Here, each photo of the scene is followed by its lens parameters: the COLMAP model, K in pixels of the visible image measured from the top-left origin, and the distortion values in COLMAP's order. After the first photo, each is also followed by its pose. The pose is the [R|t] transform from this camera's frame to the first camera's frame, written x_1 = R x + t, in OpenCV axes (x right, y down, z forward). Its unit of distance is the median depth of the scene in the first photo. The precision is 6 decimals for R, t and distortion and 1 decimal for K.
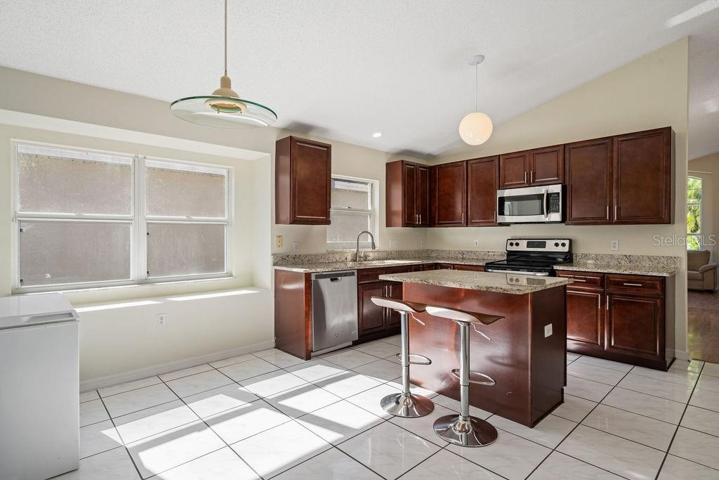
lens RADIAL K [[366.3, 0, 360.6], [0, 366.3, 235.4], [0, 0, 1]] dist [-0.011550, -0.000256]
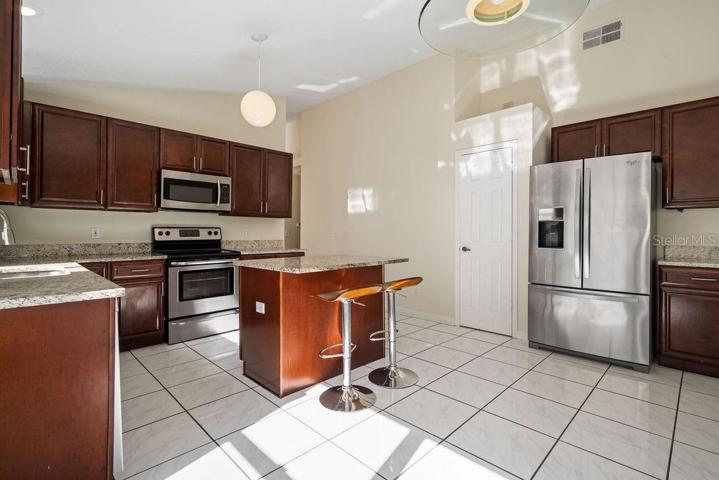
lens RADIAL K [[338.8, 0, 355.7], [0, 338.8, 232.6], [0, 0, 1]] dist [0.000482, 0.000077]
pose [[-0.024056, -0.000561, 0.999710, -0.466165], [-0.004416, 0.999990, 0.000455, 0.022342], [-0.999701, -0.004404, -0.024058, 0.628192]]
